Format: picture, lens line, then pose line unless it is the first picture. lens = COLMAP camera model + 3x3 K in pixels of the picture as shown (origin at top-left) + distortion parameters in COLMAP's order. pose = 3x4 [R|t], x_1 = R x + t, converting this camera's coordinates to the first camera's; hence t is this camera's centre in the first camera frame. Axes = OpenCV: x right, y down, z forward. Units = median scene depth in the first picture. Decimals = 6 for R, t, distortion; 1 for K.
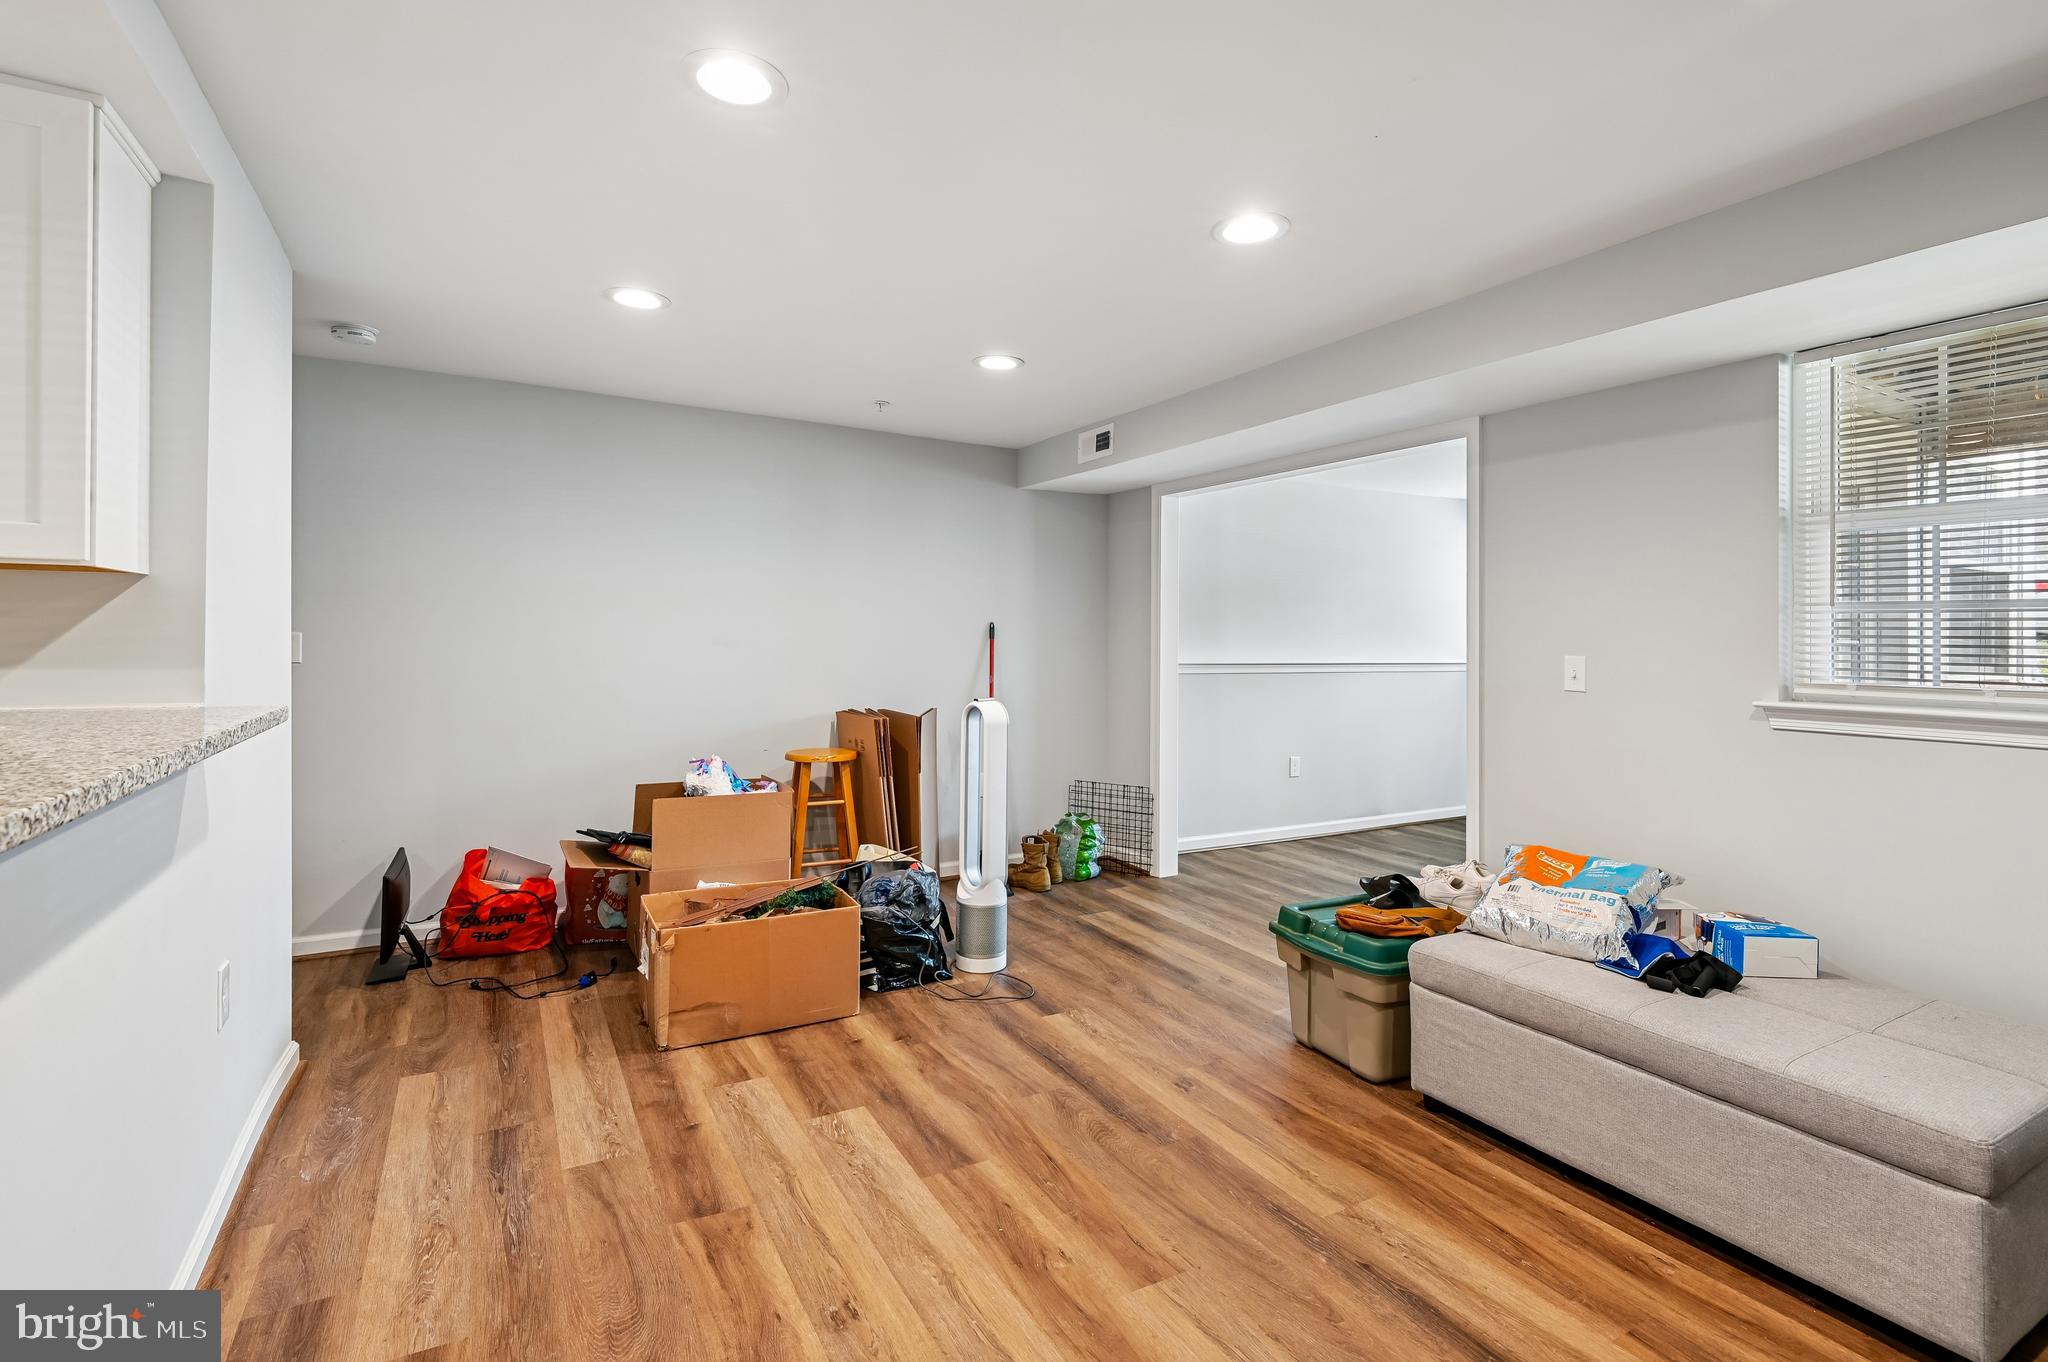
lens RADIAL K [[944.8, 0, 1016.9], [0, 944.8, 629.2], [0, 0, 1]] dist [0.022799, -0.010935]
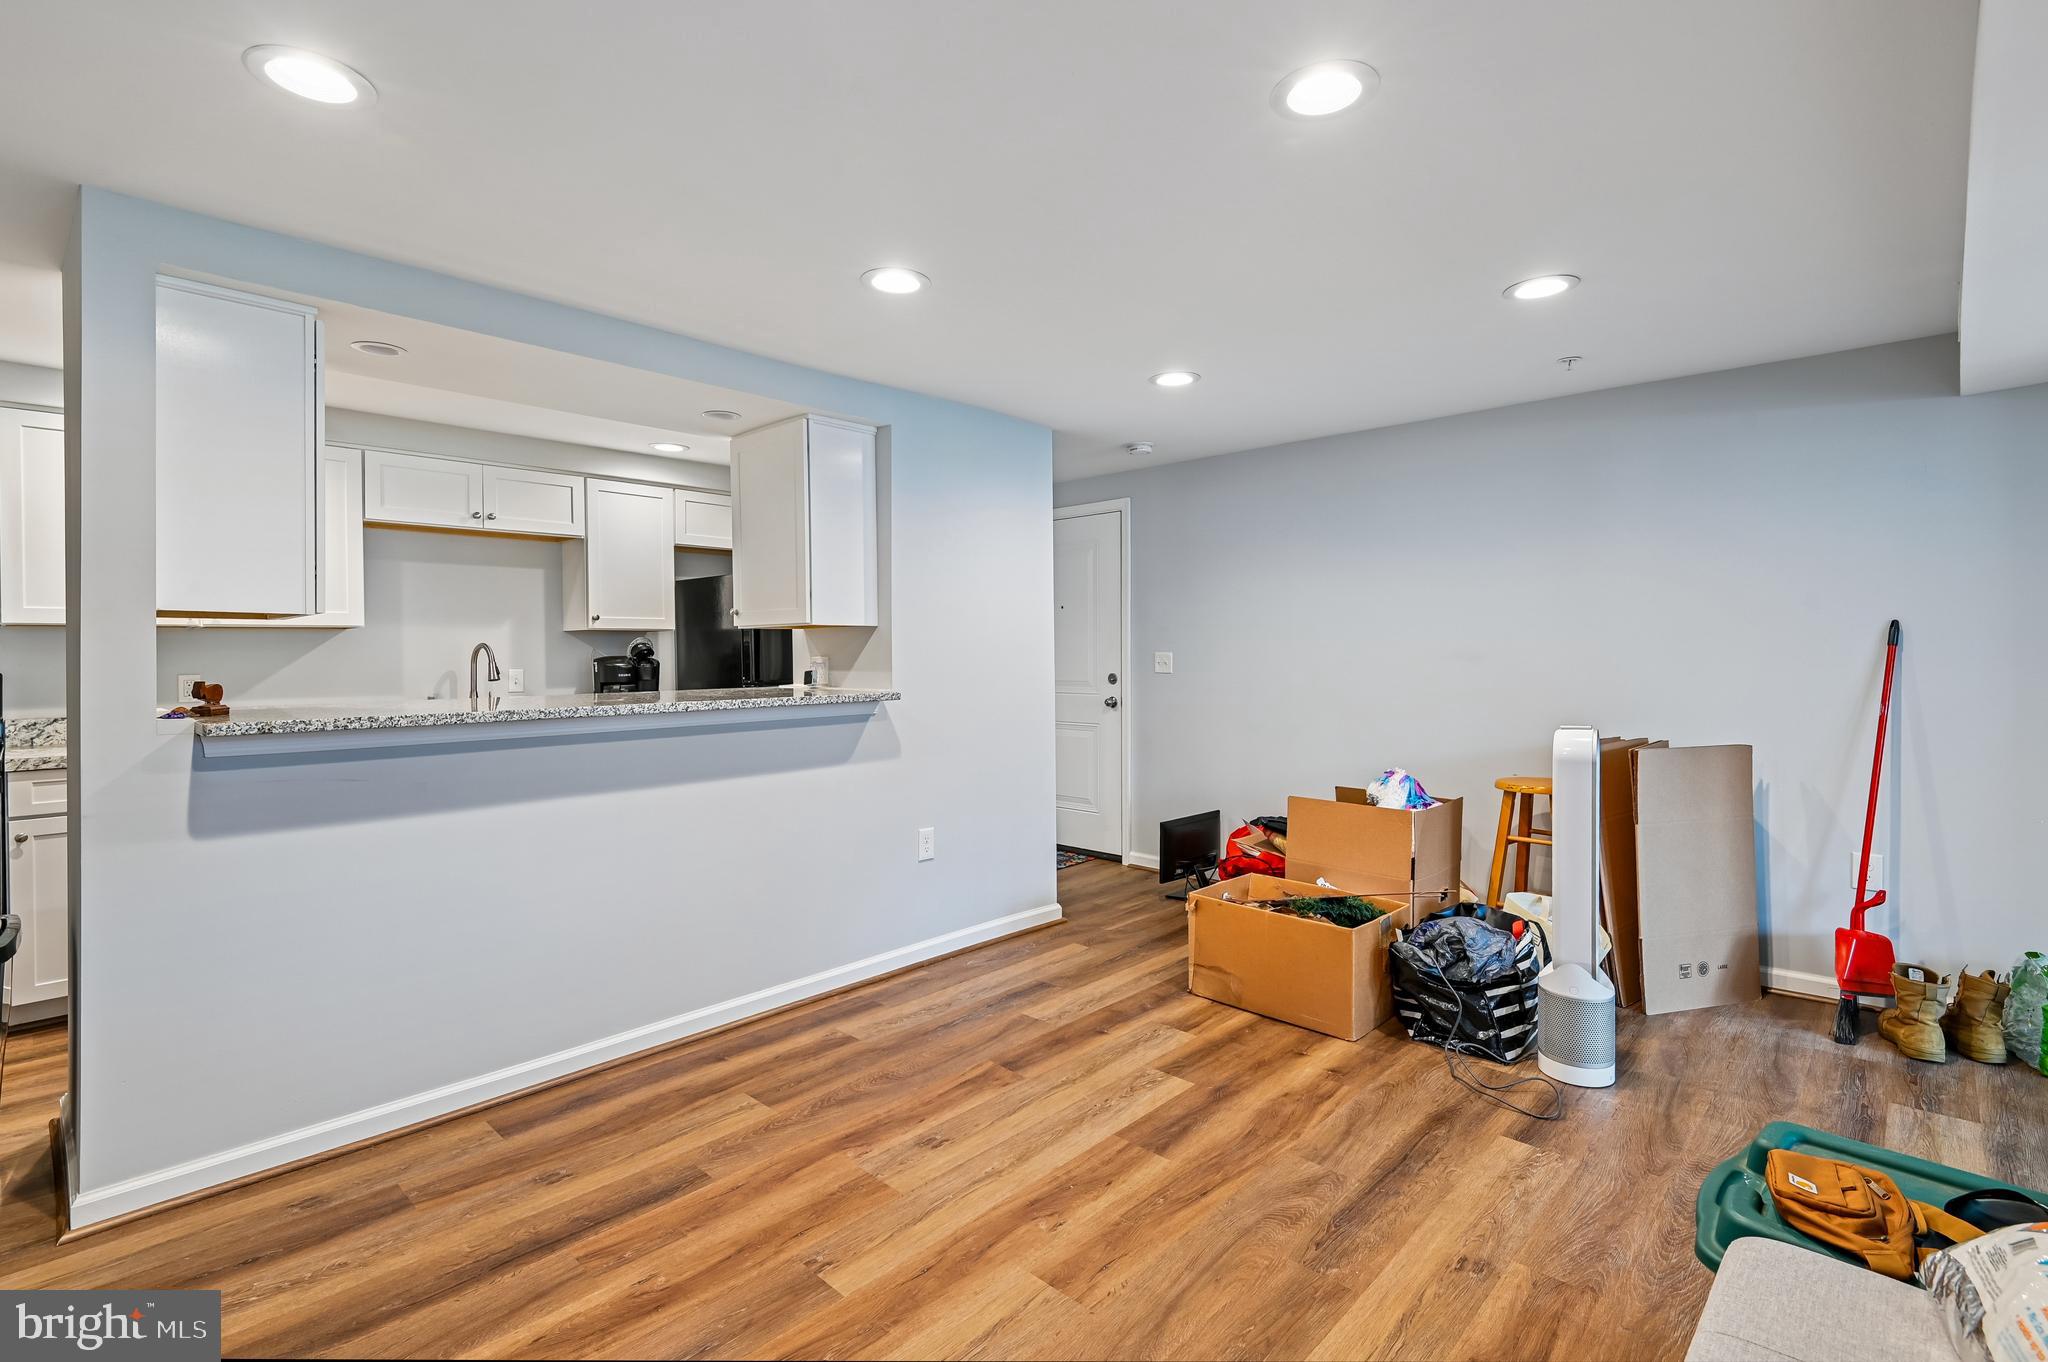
lens RADIAL K [[944.8, 0, 1034.9], [0, 944.8, 655.1], [0, 0, 1]] dist [0.022799, -0.010935]
pose [[0.303237, -0.013529, -0.952819, 0.803051], [0.019452, 0.999779, -0.008005, 0.020777], [0.952717, -0.016107, 0.303433, 0.501018]]
